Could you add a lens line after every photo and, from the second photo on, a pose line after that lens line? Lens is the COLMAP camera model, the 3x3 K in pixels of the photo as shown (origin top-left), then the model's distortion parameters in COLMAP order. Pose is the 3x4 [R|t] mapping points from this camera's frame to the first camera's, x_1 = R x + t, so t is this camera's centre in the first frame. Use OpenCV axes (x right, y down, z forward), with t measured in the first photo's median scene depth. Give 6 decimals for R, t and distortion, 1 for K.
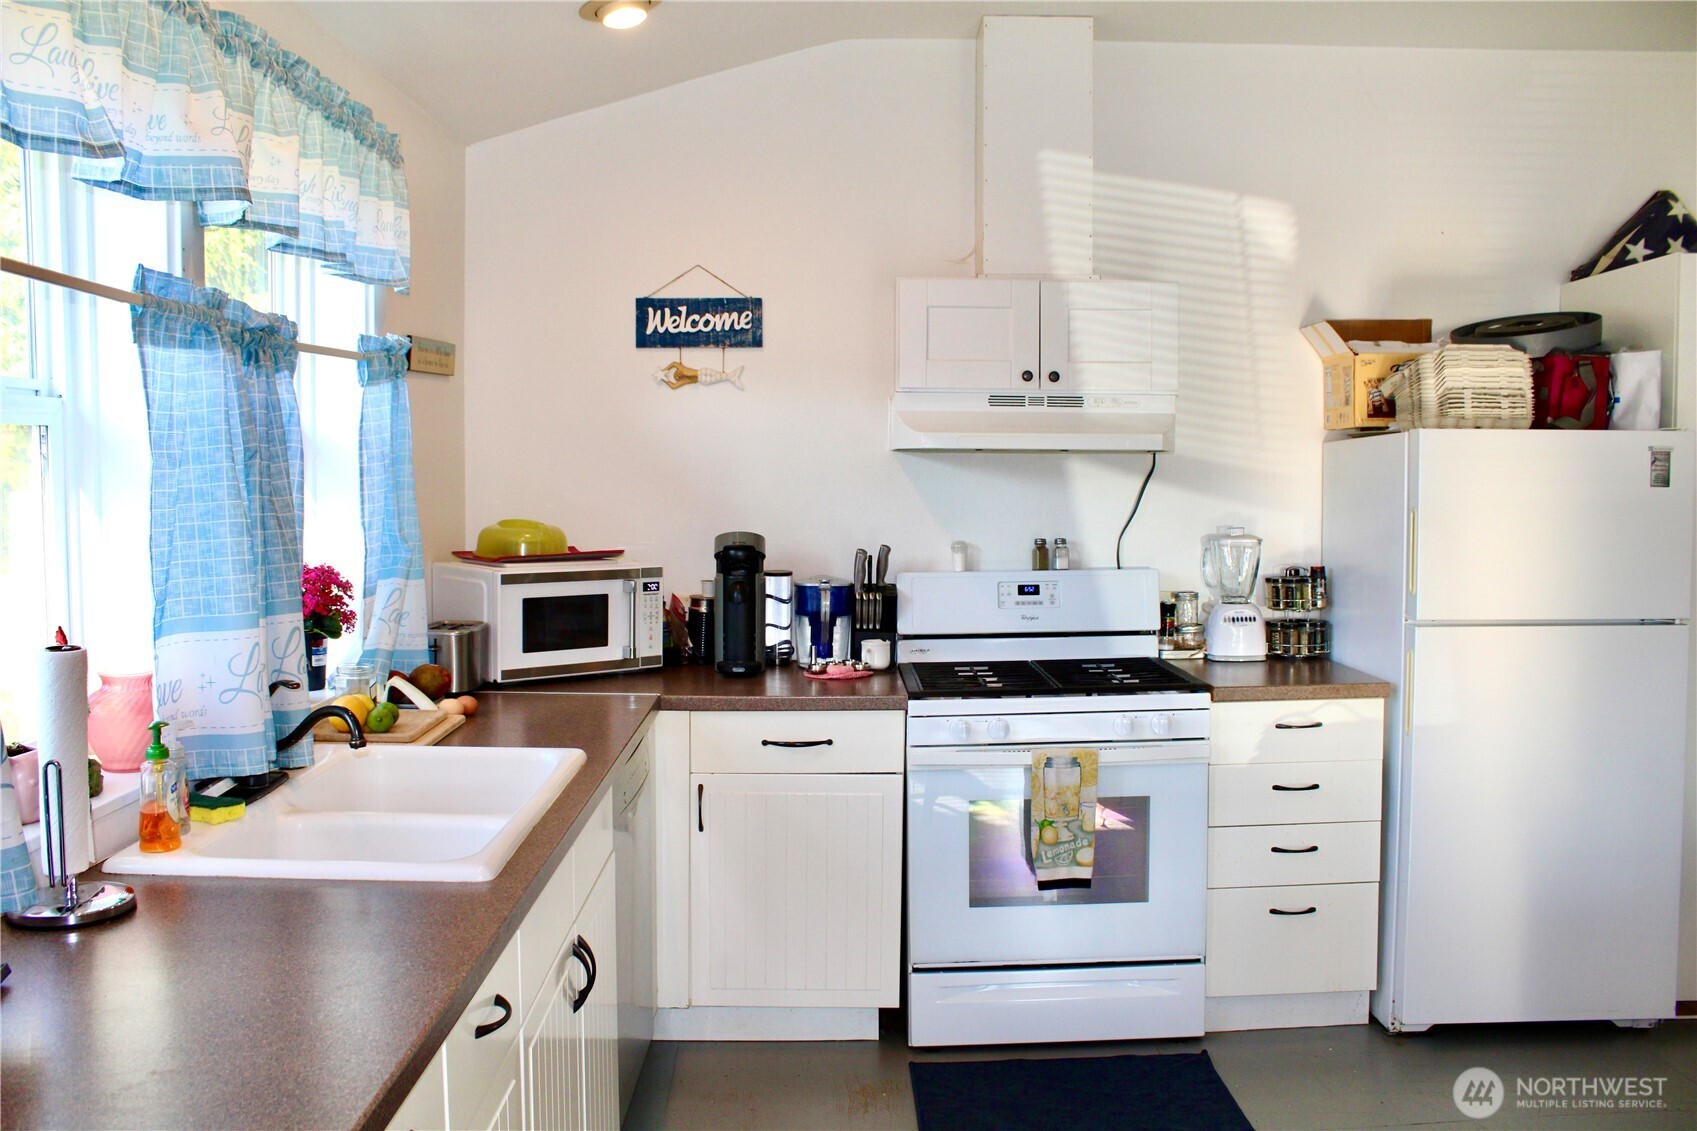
lens RADIAL K [[1411.7, 0, 850.1], [0, 1411.7, 575.1], [0, 0, 1]] dist [-0.164089, 0.143855]
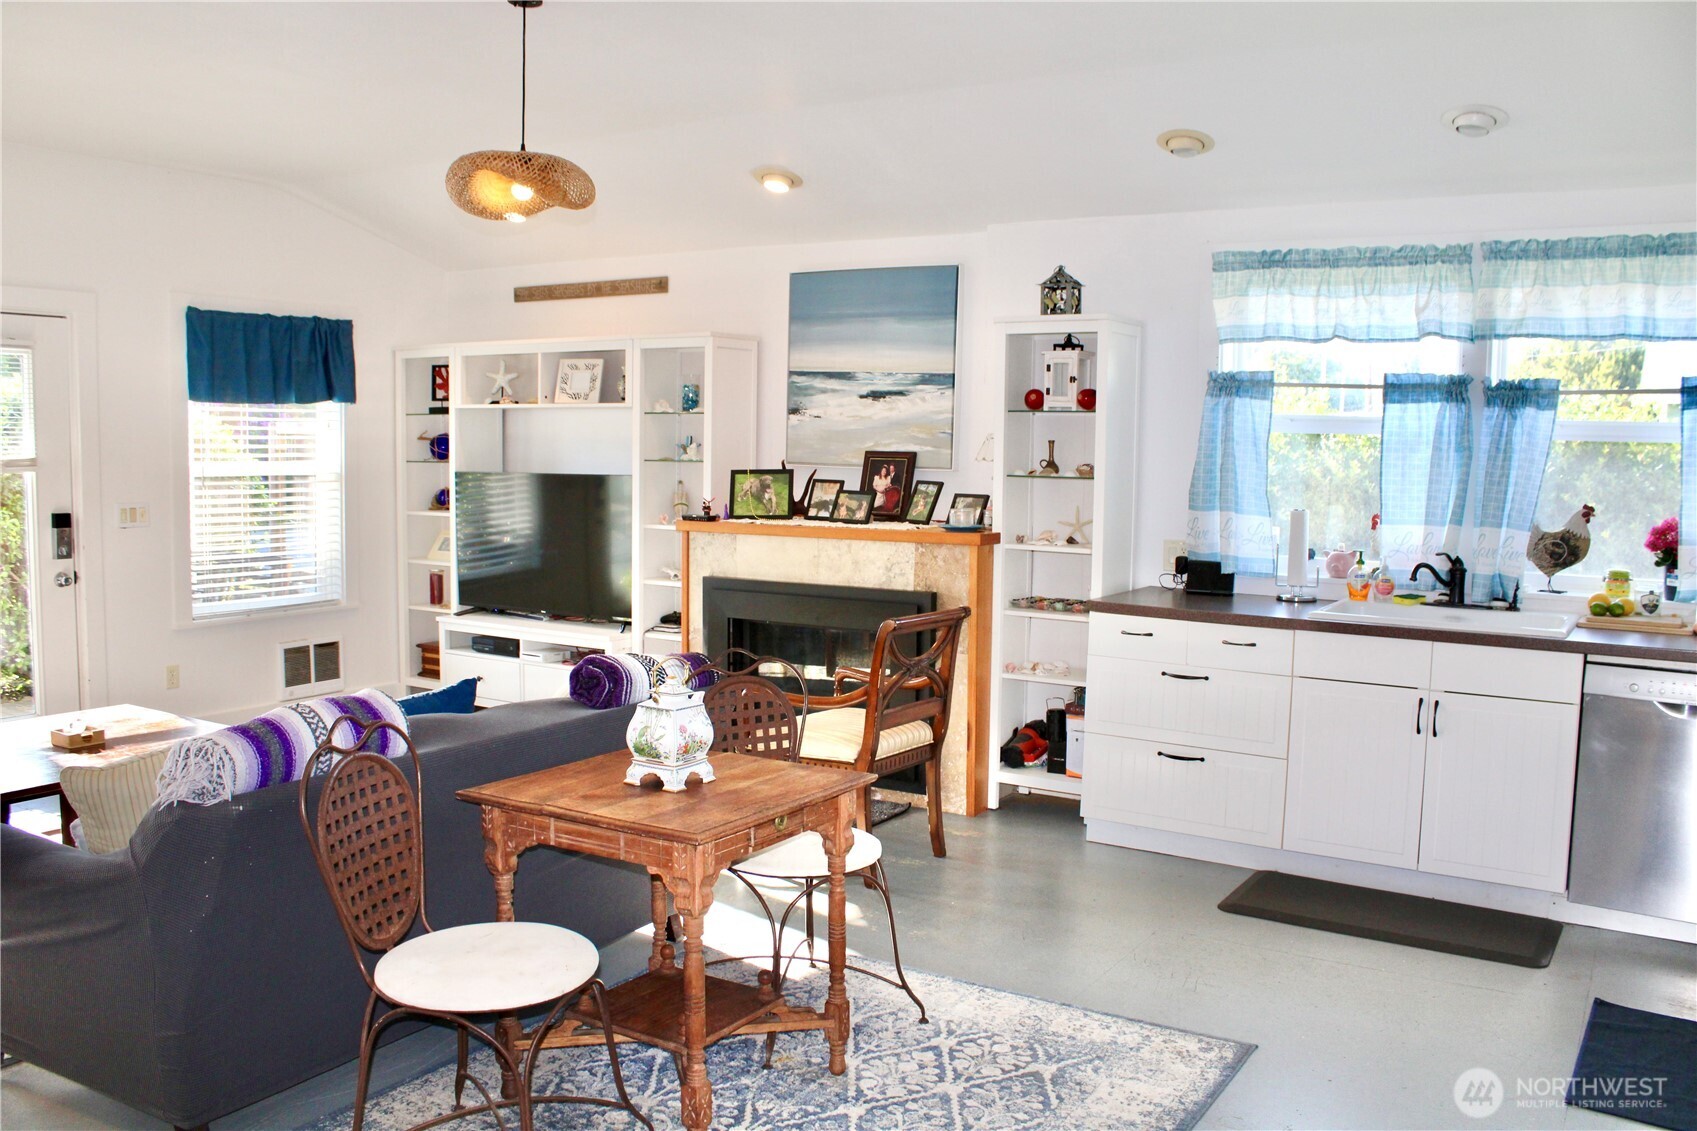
lens RADIAL K [[1411.7, 0, 850.1], [0, 1411.7, 575.1], [0, 0, 1]] dist [-0.164089, 0.143855]
pose [[-0.557363, 0.068041, -0.827476, 1.075593], [-0.084577, 0.986799, 0.138110, -0.061226], [0.825950, 0.146963, -0.544250, 0.796662]]
